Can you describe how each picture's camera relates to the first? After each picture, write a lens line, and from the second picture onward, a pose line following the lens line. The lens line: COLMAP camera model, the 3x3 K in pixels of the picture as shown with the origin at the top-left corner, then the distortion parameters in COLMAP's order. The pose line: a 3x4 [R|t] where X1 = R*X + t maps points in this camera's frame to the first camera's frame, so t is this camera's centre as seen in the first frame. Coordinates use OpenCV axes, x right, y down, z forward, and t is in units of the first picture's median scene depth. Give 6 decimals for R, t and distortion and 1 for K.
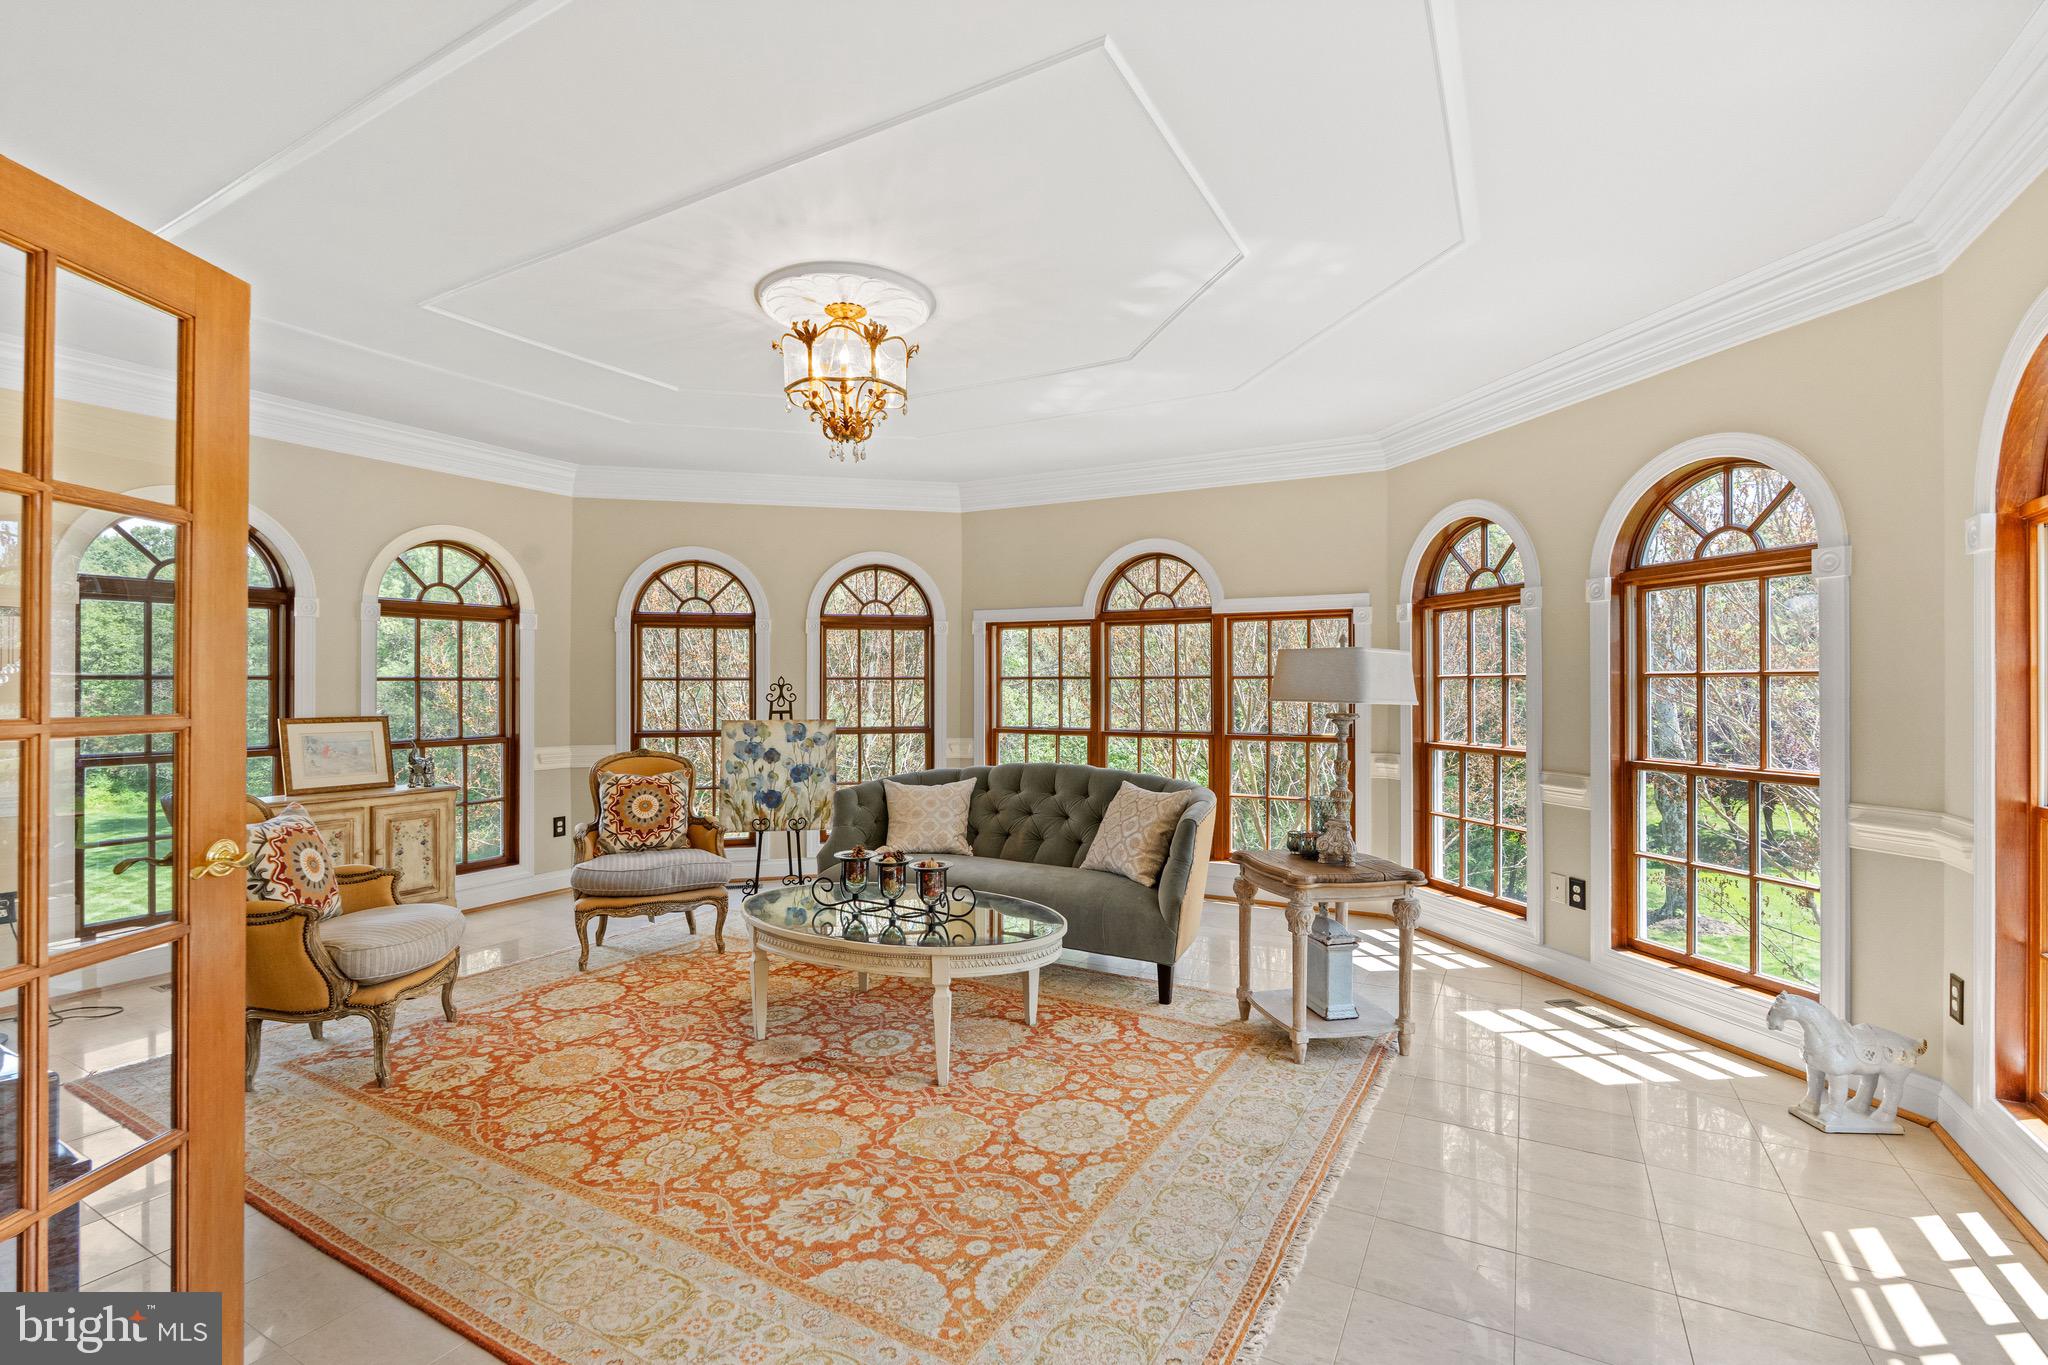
lens RADIAL K [[904.9, 0, 1024.0], [0, 904.9, 682.5], [0, 0, 1]] dist [0.000515, 0.000073]
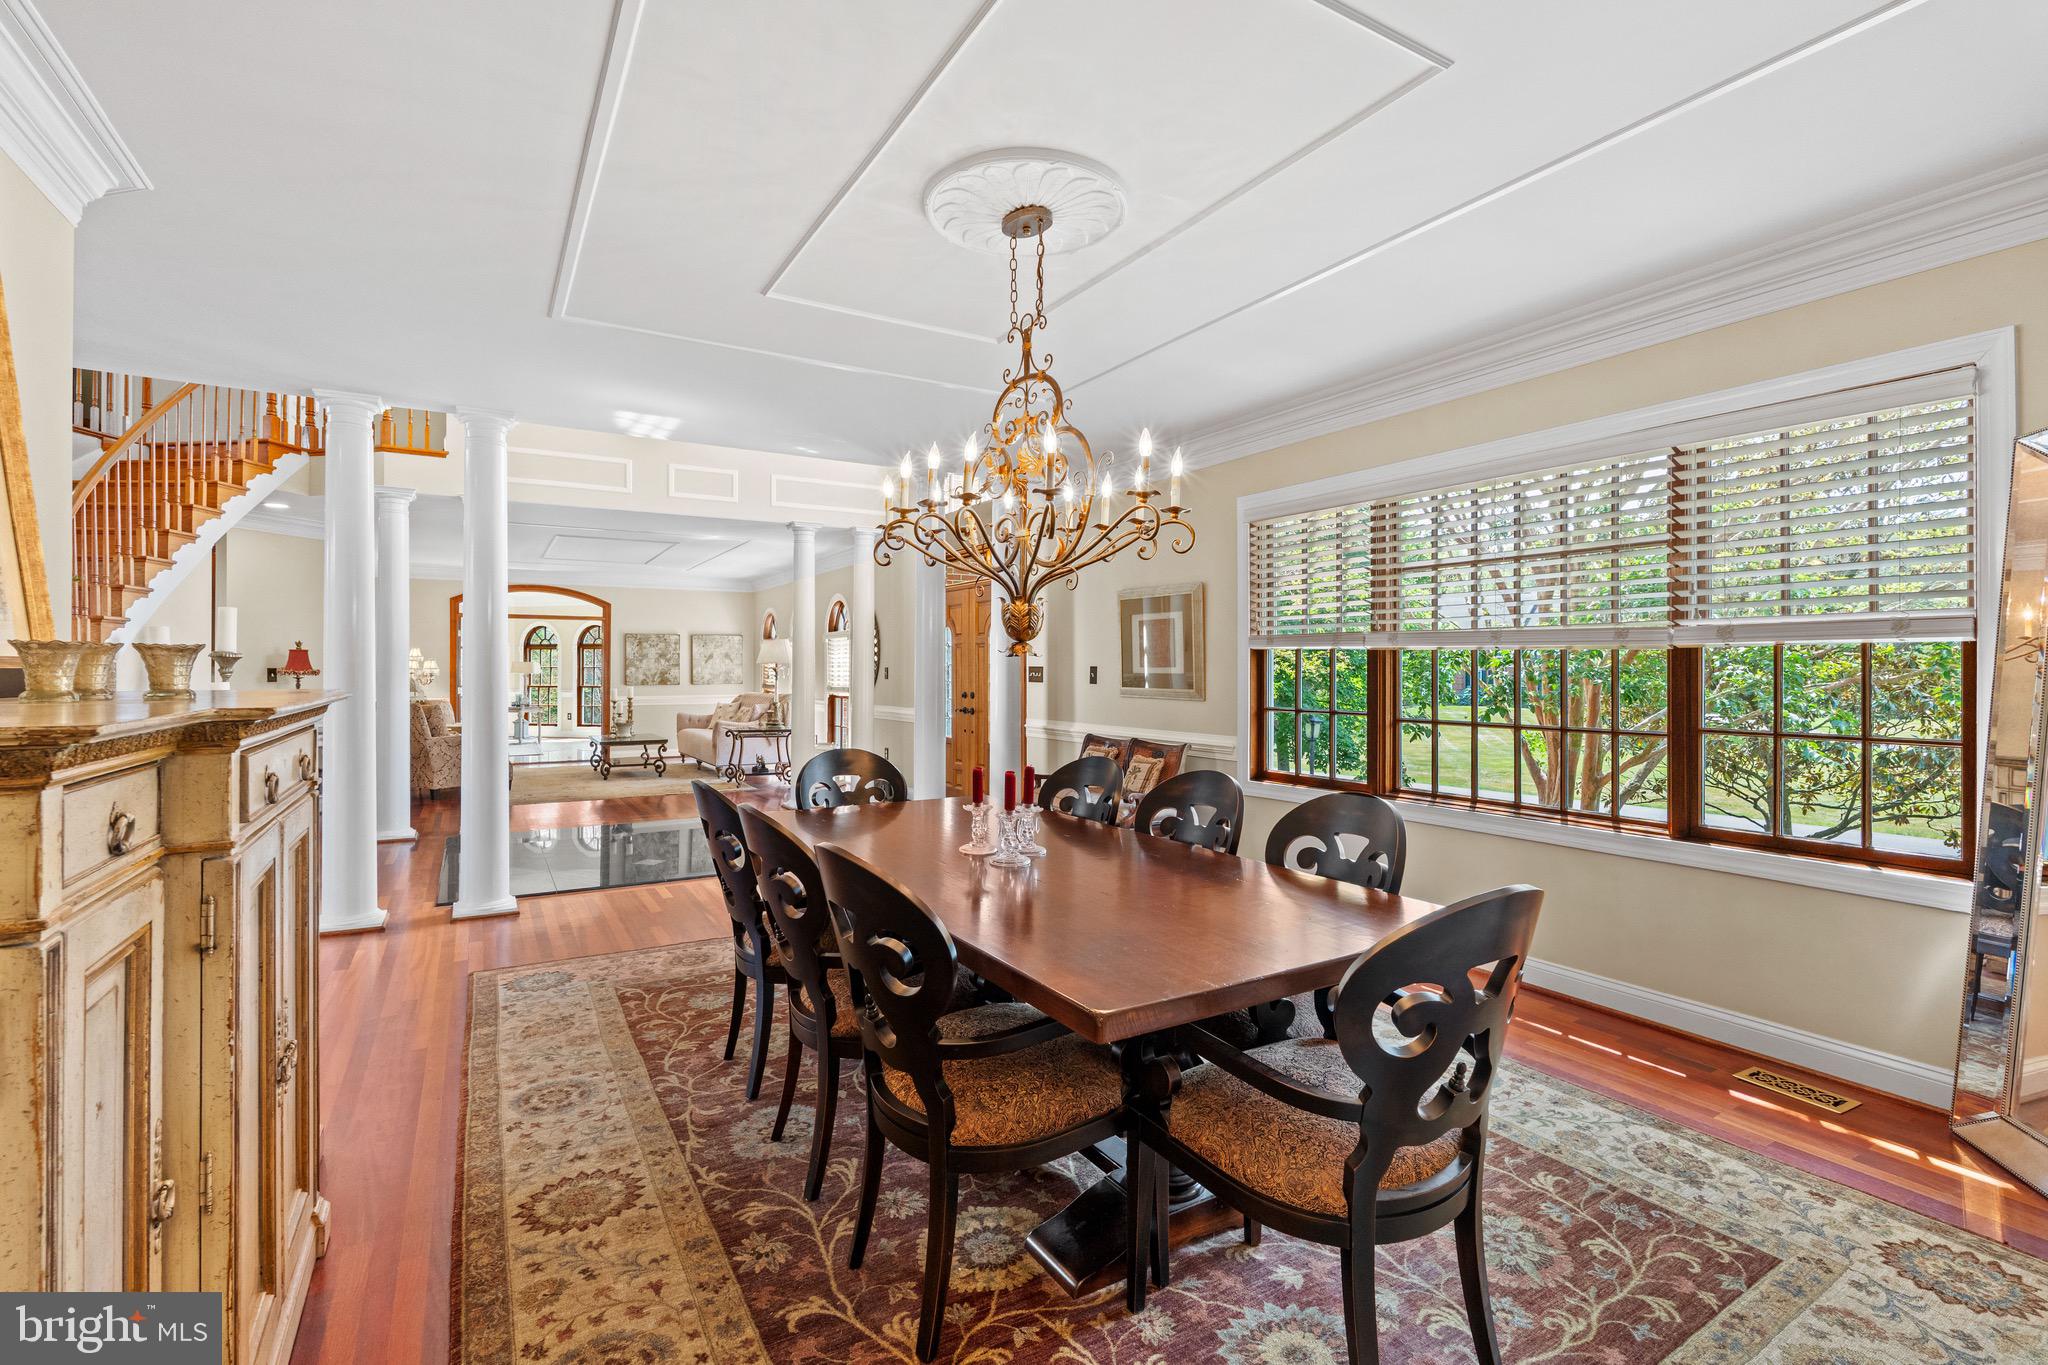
lens RADIAL K [[935.1, 0, 1024.8], [0, 935.1, 667.5], [0, 0, 1]] dist [-0.001989, -0.000136]
pose [[0.502181, 0.001690, 0.864761, -1.883310], [-0.001341, 0.999998, -0.001176, -0.004441], [-0.864762, -0.000569, 0.502182, -2.727373]]
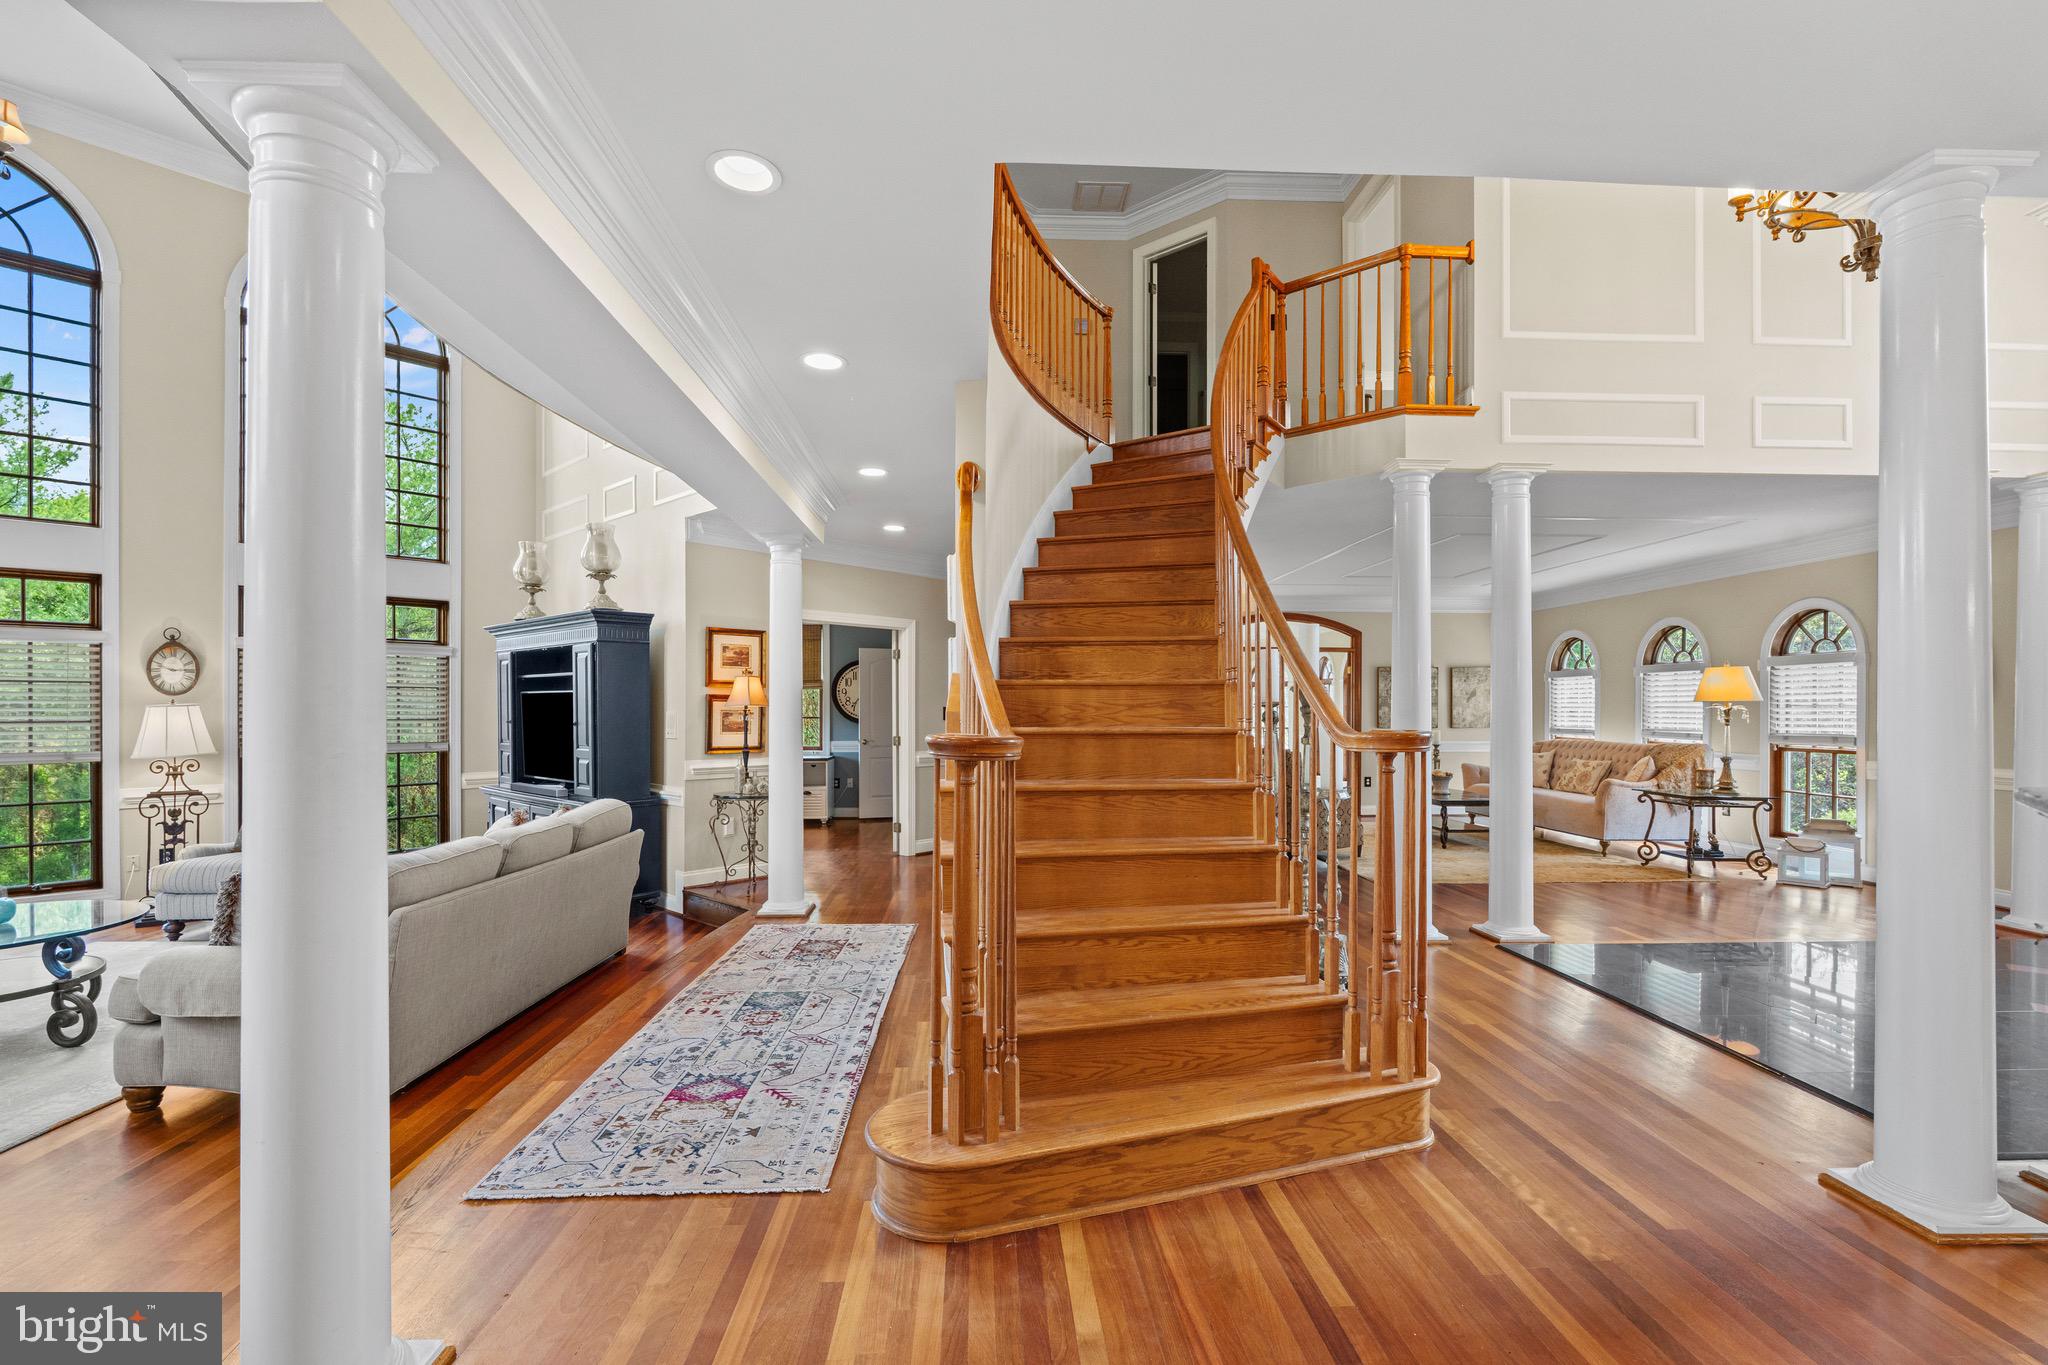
lens RADIAL K [[920.2, 0, 1018.0], [0, 920.2, 708.6], [0, 0, 1]] dist [-0.000600, -0.000178]
pose [[0.847106, 0.001136, 0.531423, -2.077971], [-0.002285, 0.999996, 0.001505, -0.003919], [-0.531419, -0.002489, 0.847105, -1.694787]]
